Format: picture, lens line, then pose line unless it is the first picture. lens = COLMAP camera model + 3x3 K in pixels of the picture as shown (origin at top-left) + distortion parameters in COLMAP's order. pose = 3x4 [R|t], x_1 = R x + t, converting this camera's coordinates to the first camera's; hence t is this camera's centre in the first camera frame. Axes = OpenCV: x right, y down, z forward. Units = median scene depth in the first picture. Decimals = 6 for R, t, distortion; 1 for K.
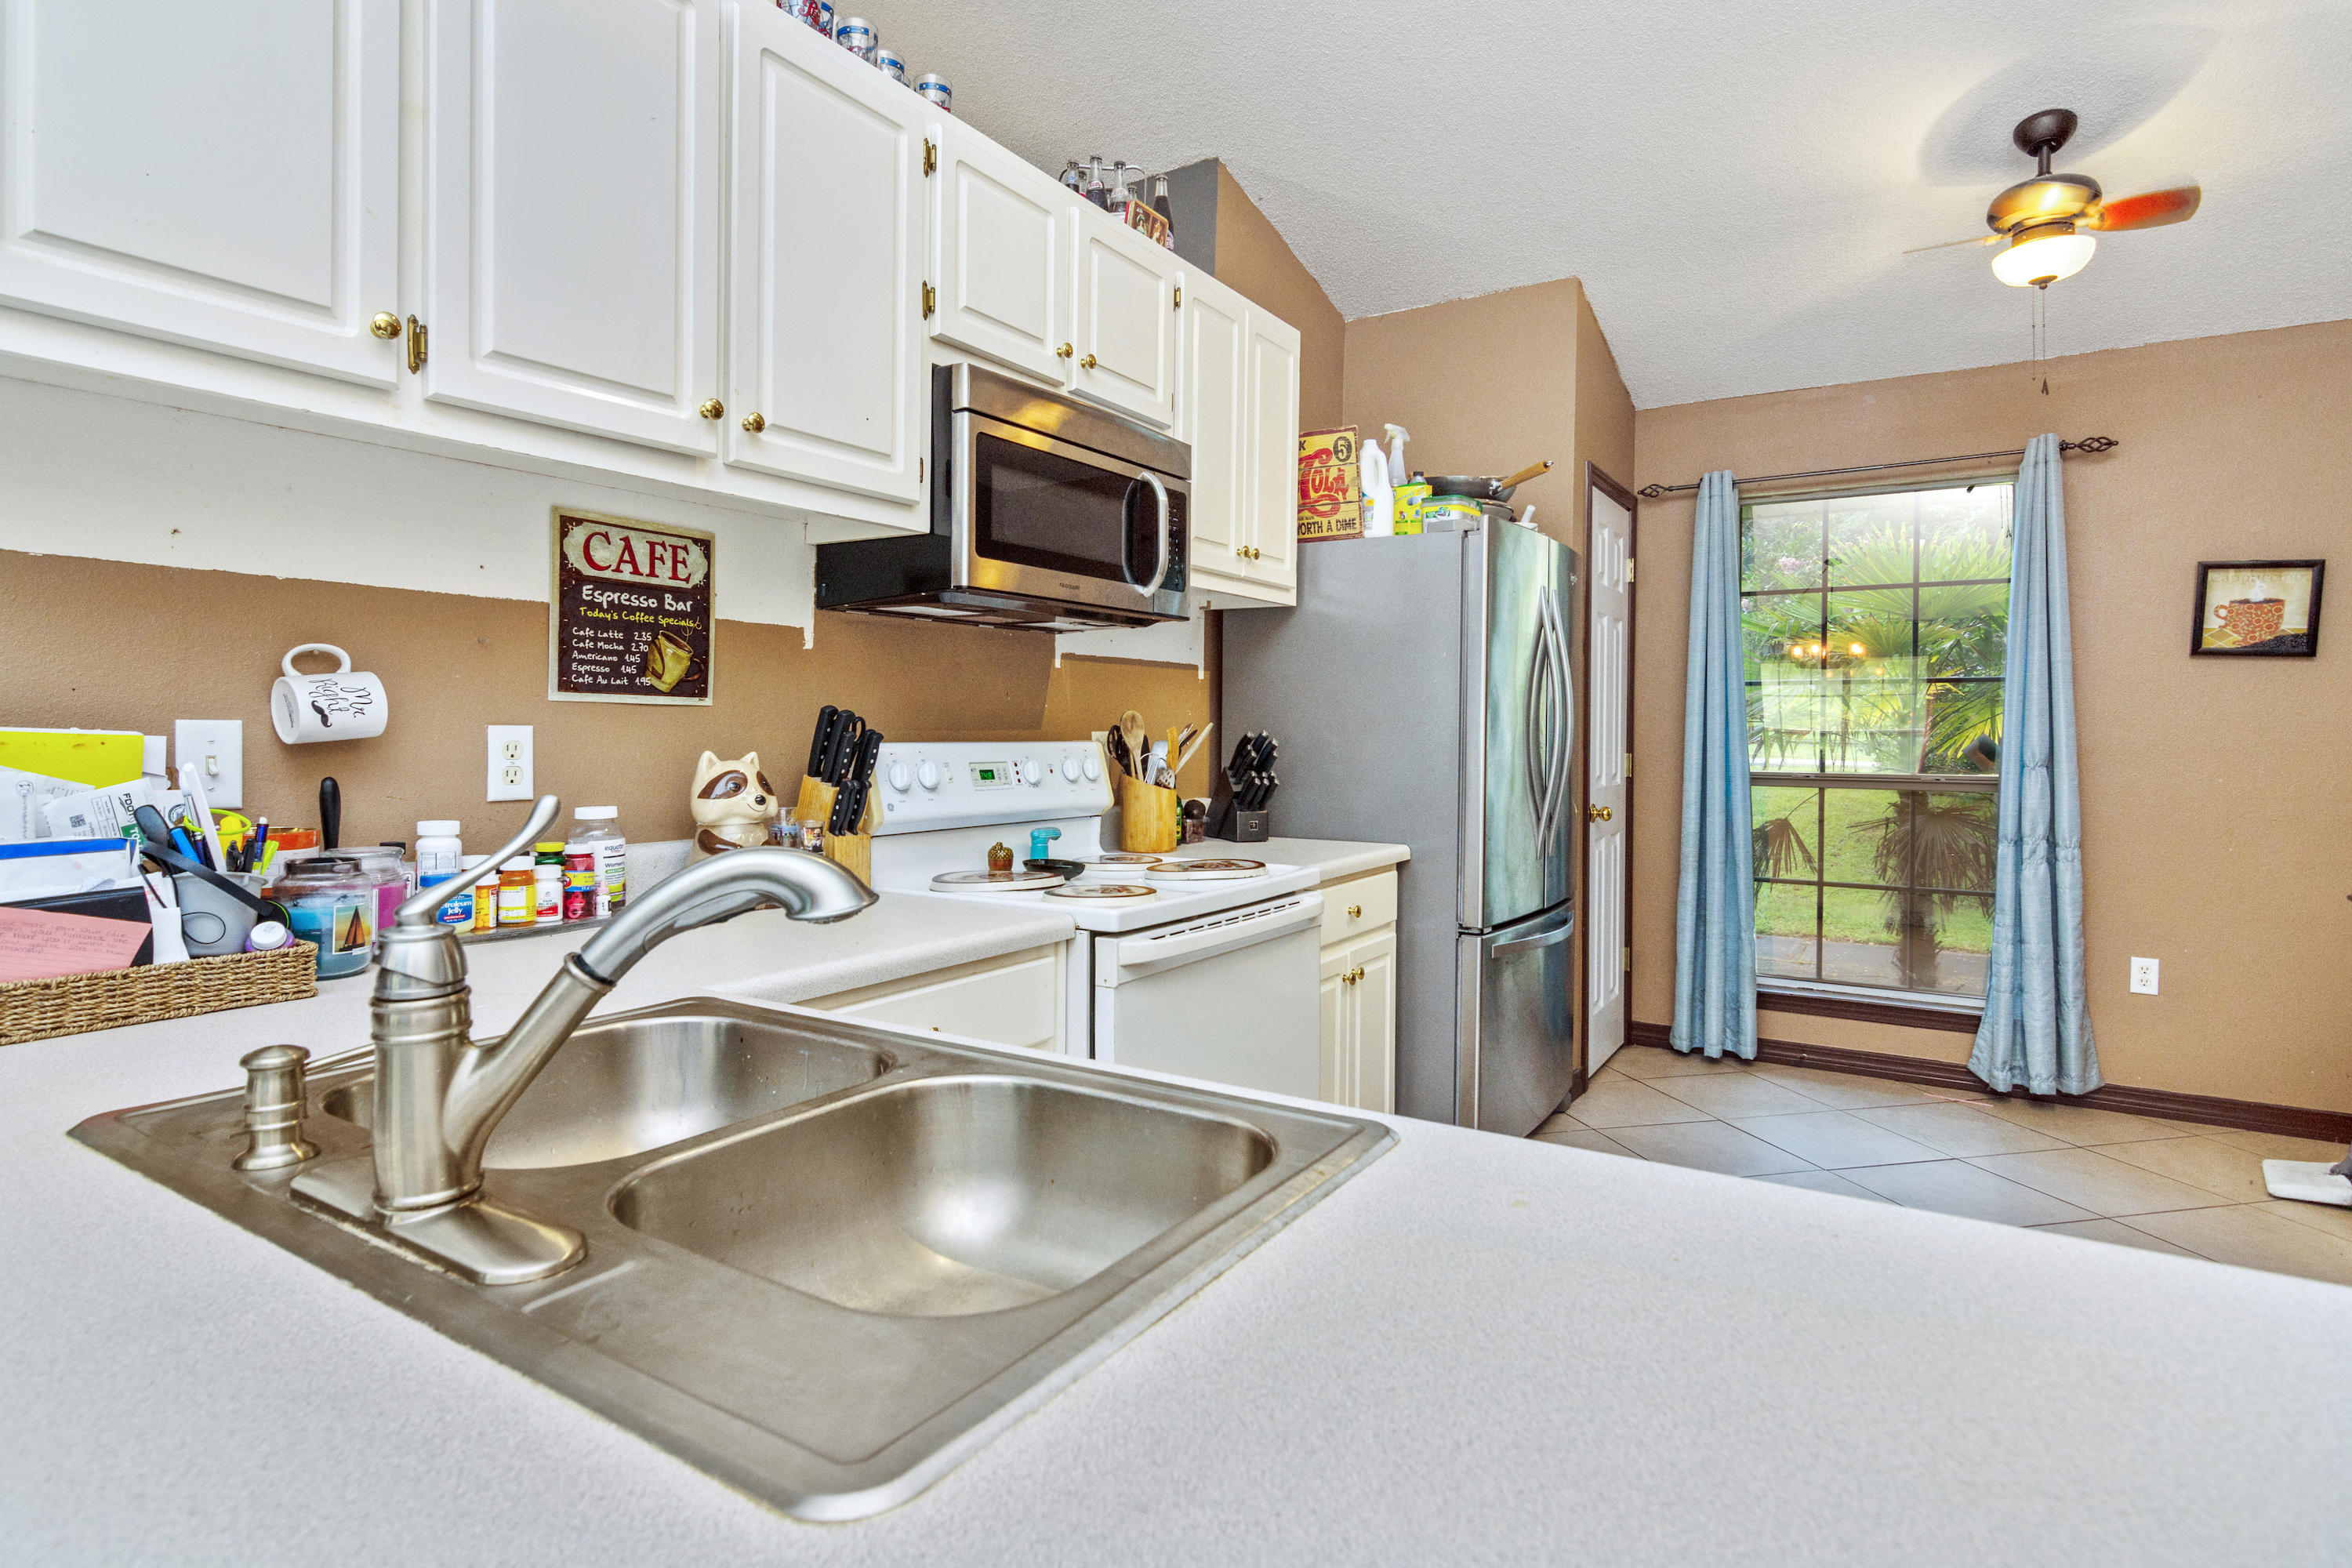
lens RADIAL K [[1182.6, 0, 1140.0], [0, 1182.6, 735.6], [0, 0, 1]] dist [-0.004440, 0.003582]
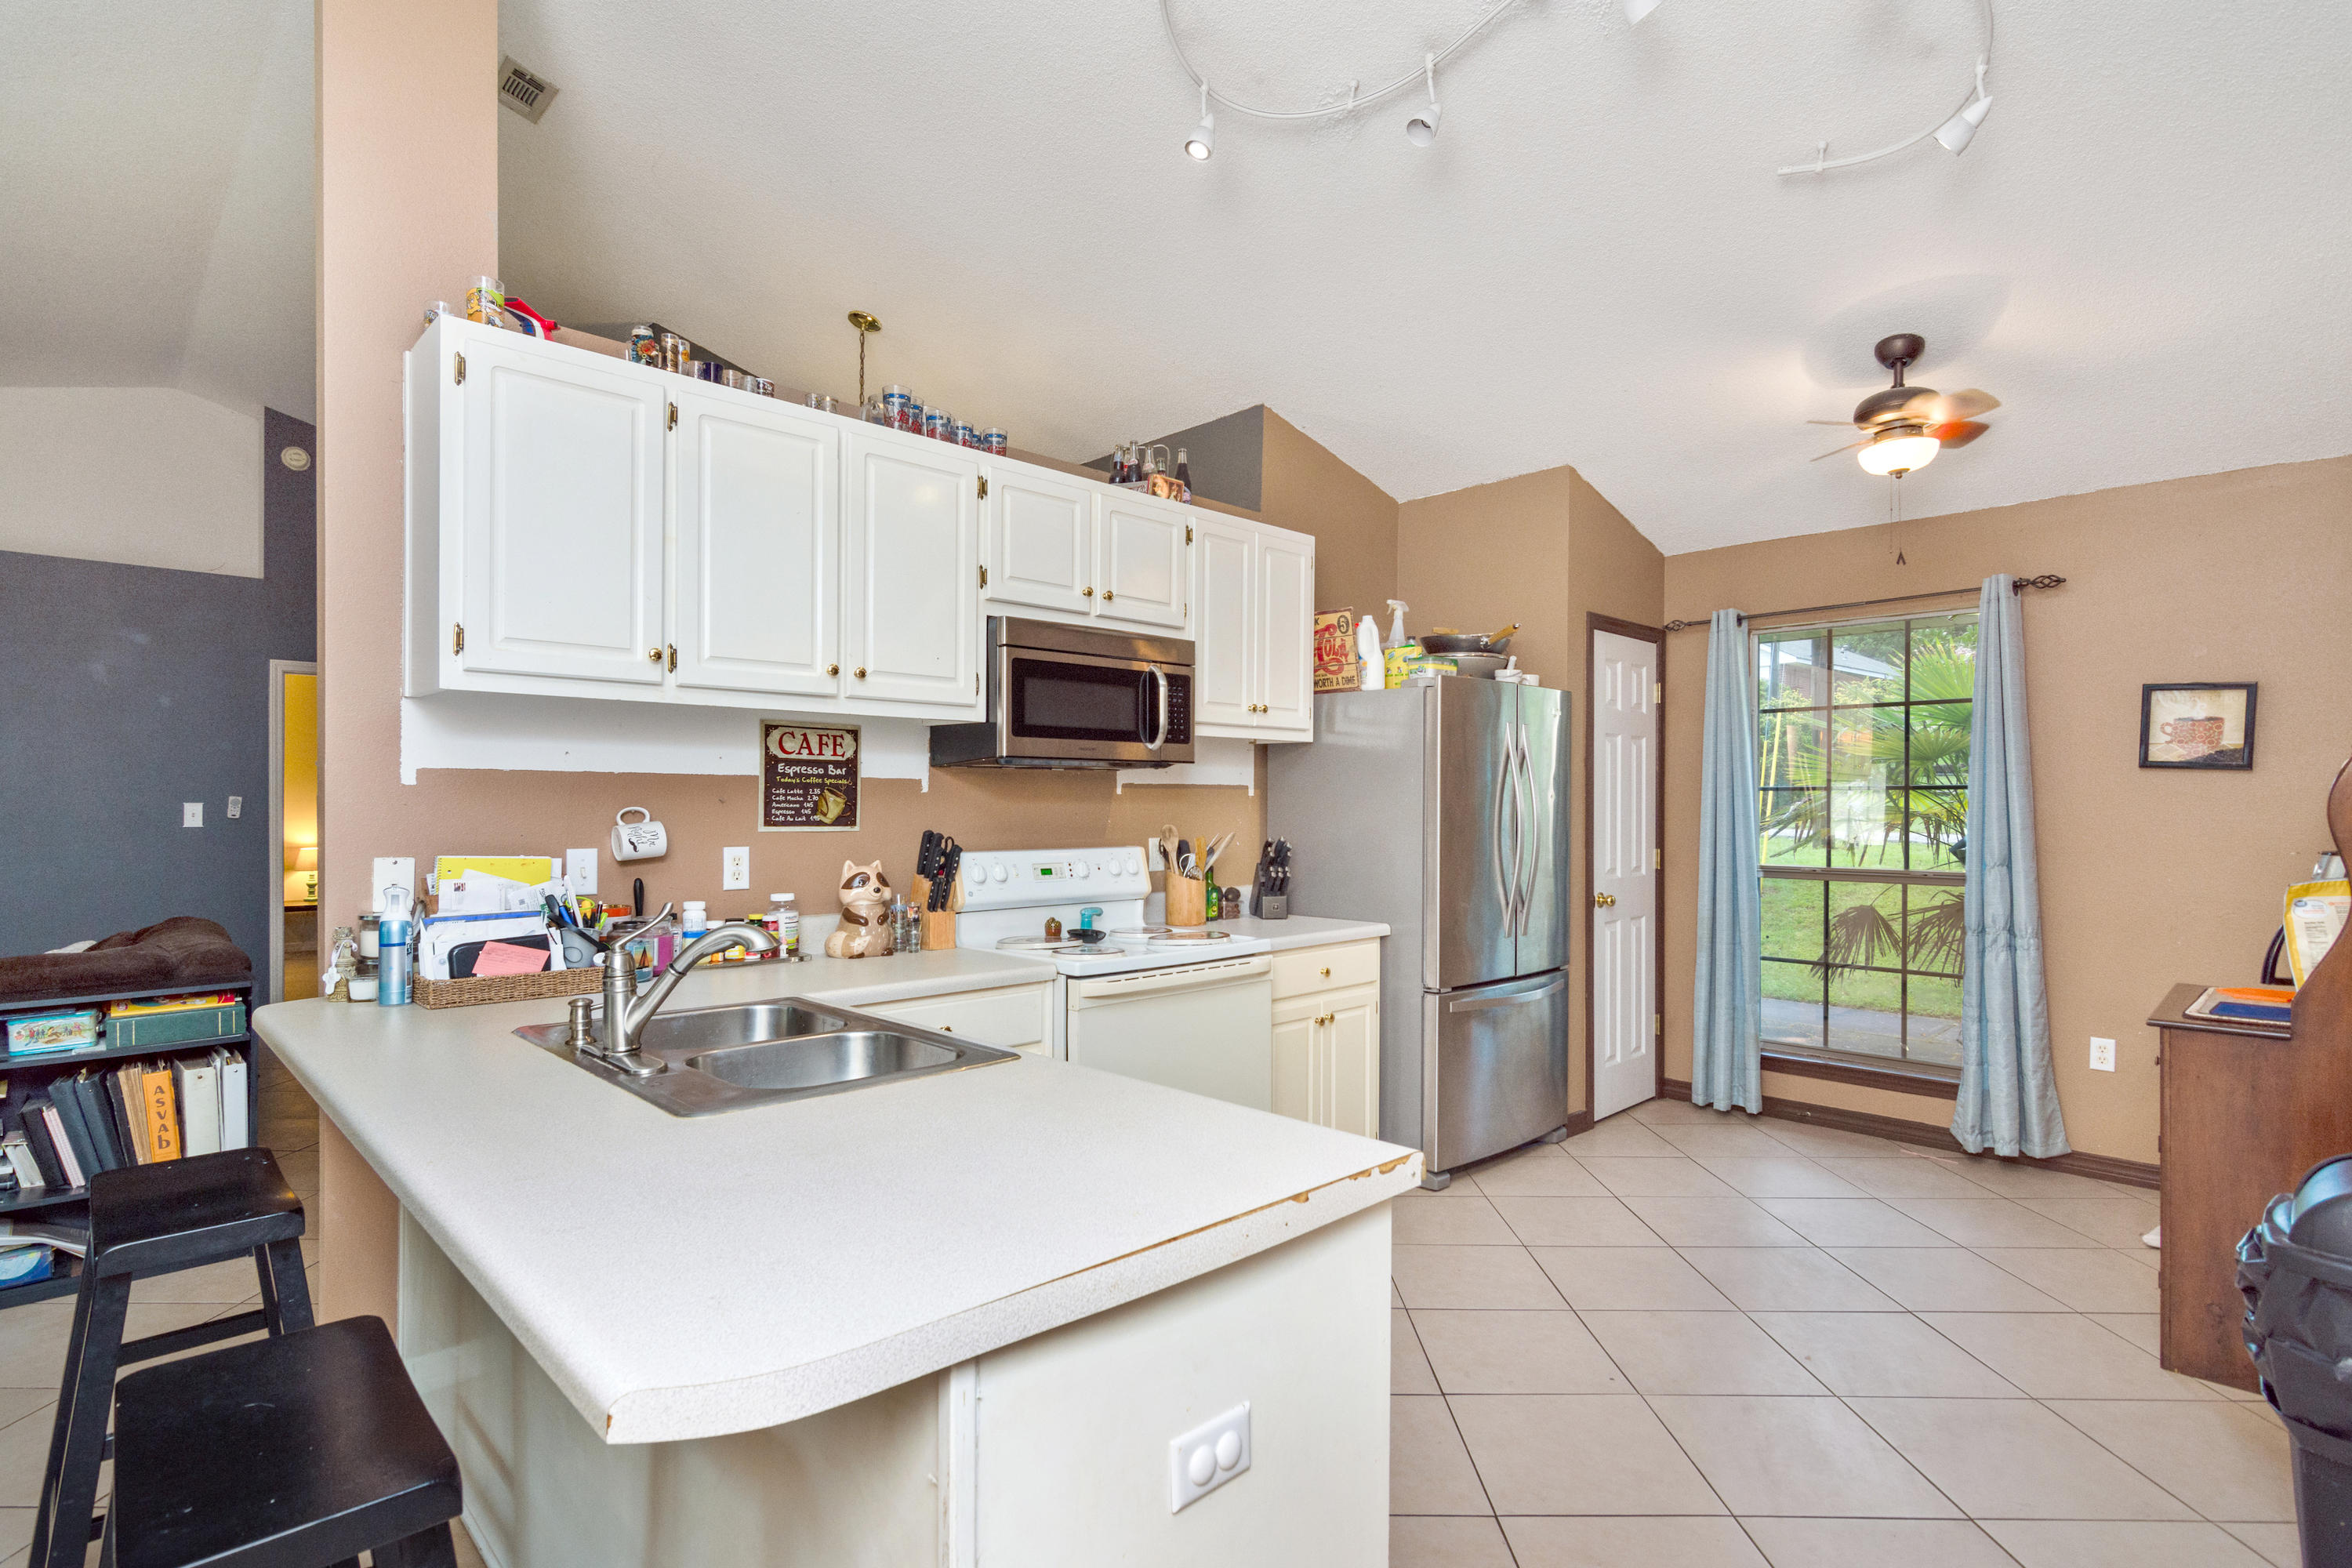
lens RADIAL K [[1136.2, 0, 1179.6], [0, 1136.2, 791.1], [0, 0, 1]] dist [0.003757, 0.001409]
pose [[0.974947, -0.006491, -0.222342, 0.304039], [0.003134, 0.999876, -0.015450, -0.039651], [0.222415, 0.014366, 0.974846, -0.314357]]
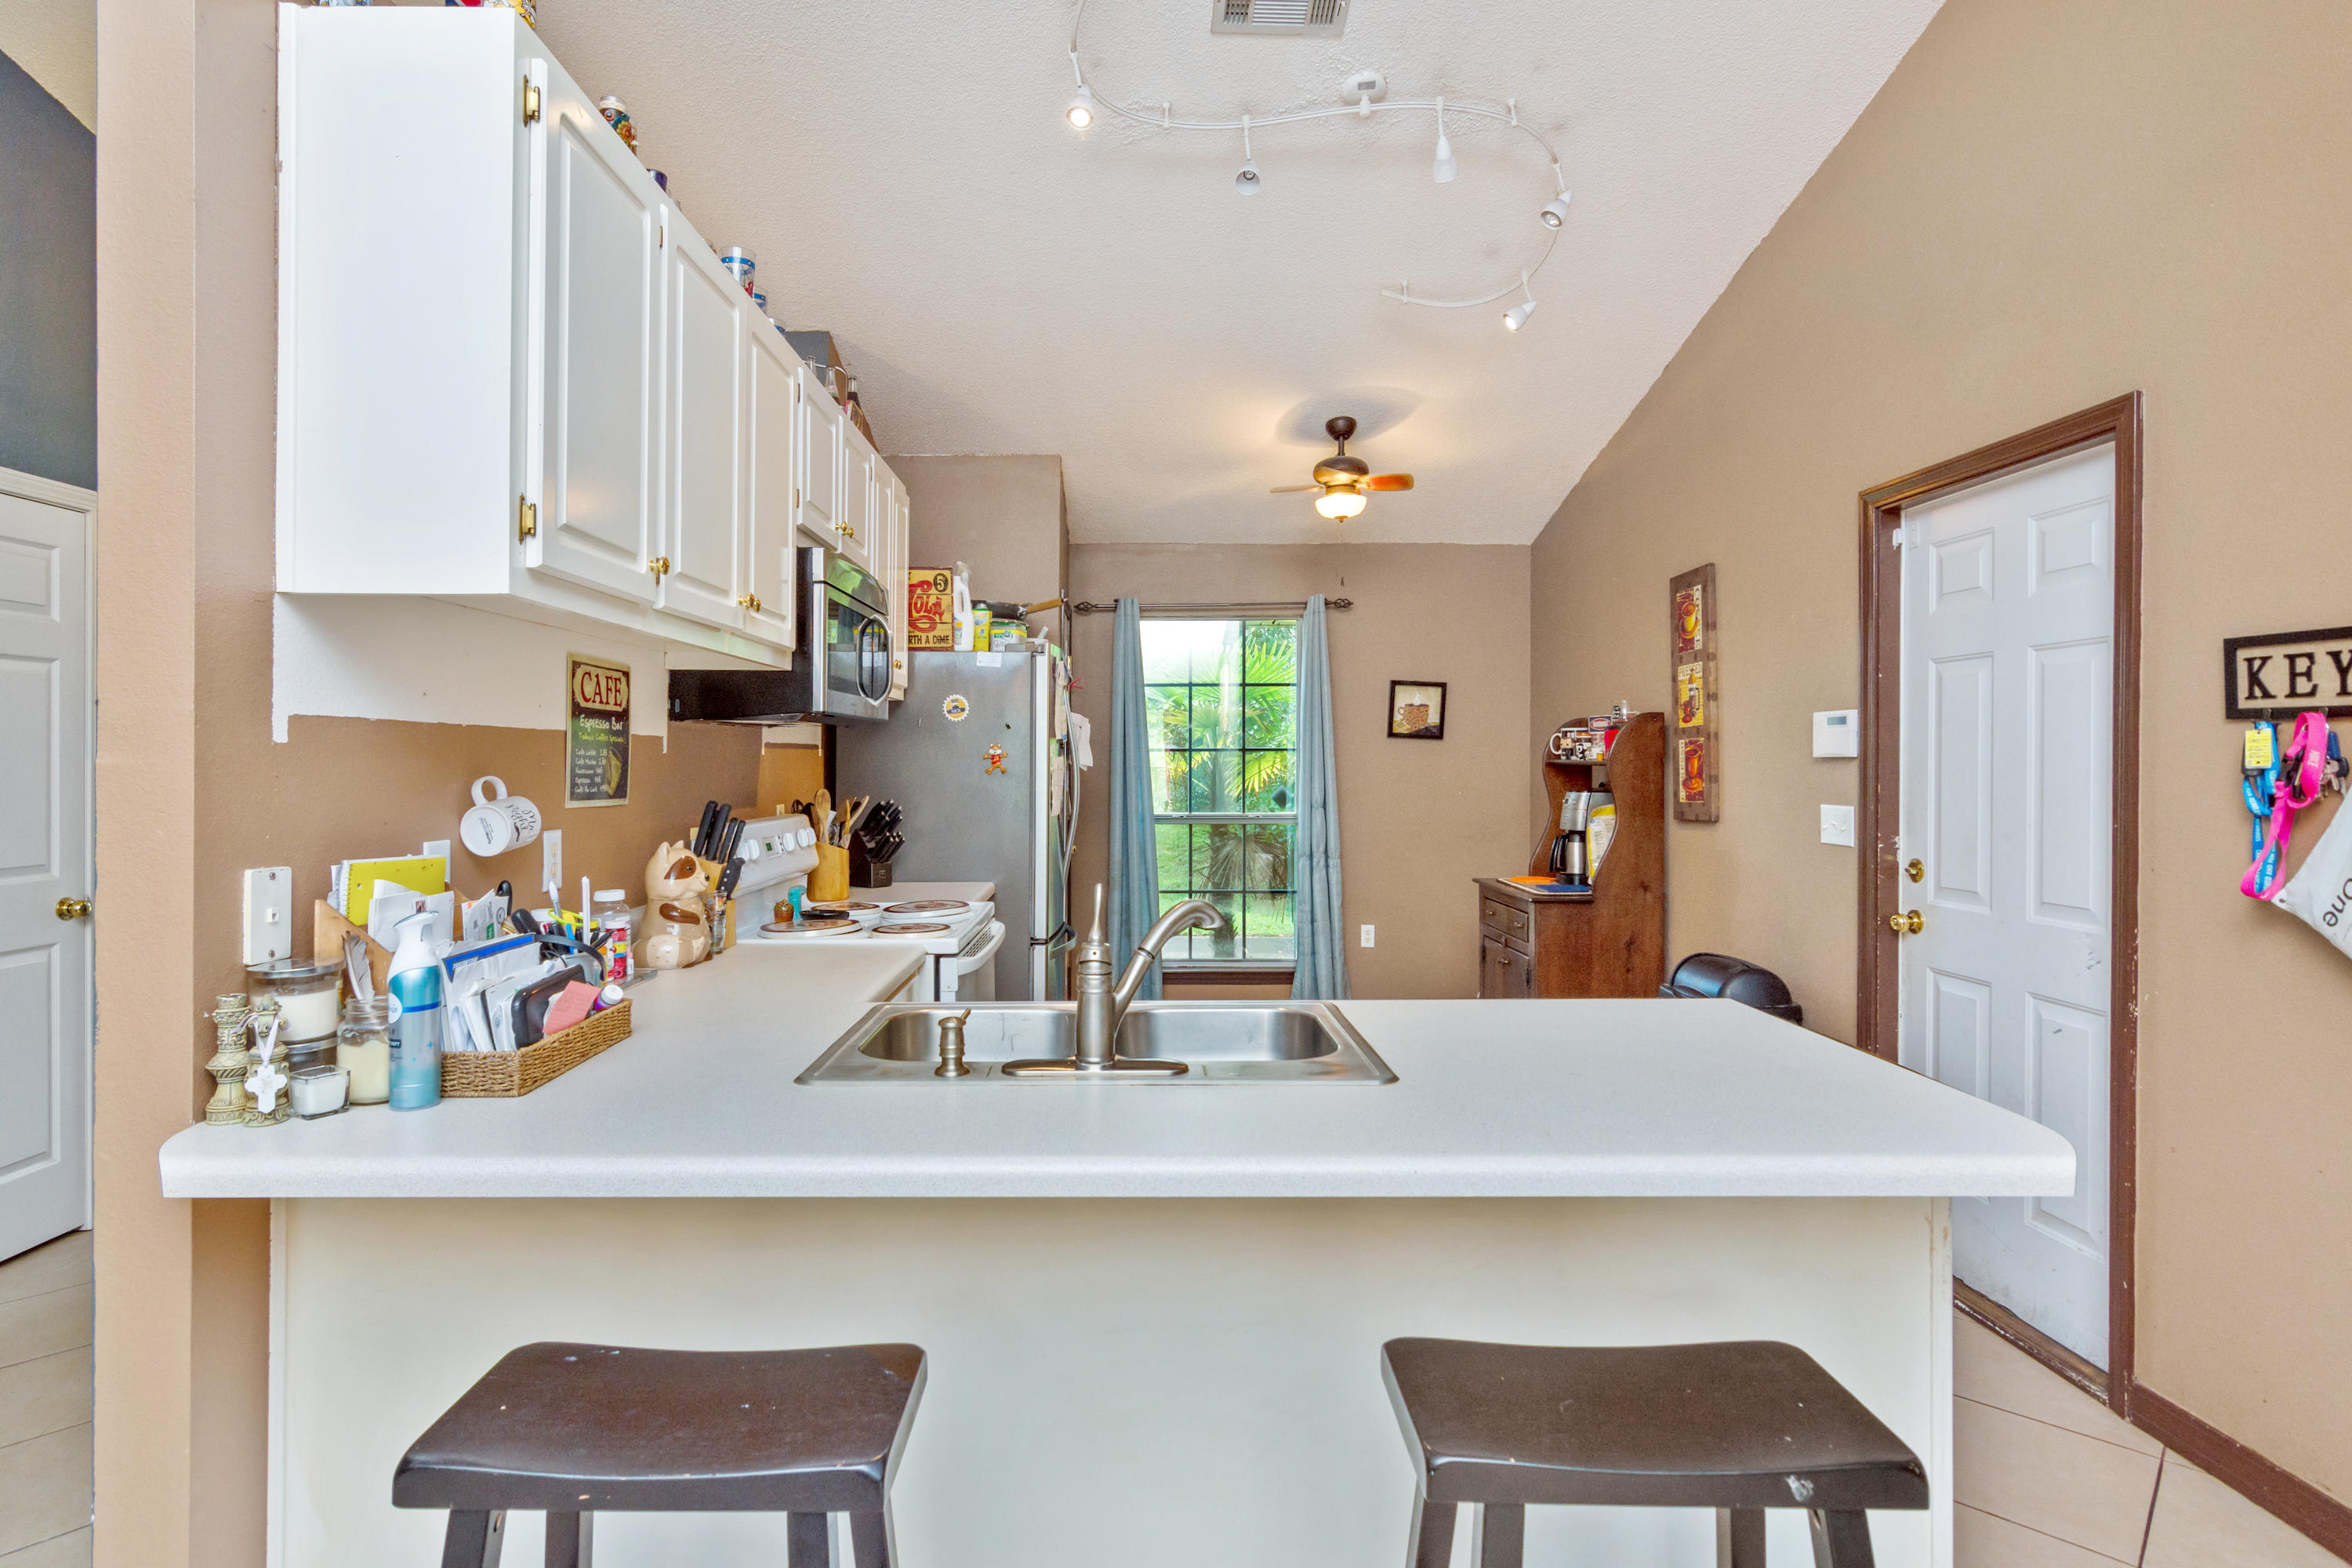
lens RADIAL K [[1231.0, 0, 1082.5], [0, 1231.0, 743.9], [0, 0, 1]] dist [0.026517, 0.000423]
pose [[0.841960, 0.000435, 0.539540, -0.480400], [0.007383, 0.999897, -0.012326, -0.050106], [-0.539489, 0.014362, 0.841870, -0.259096]]
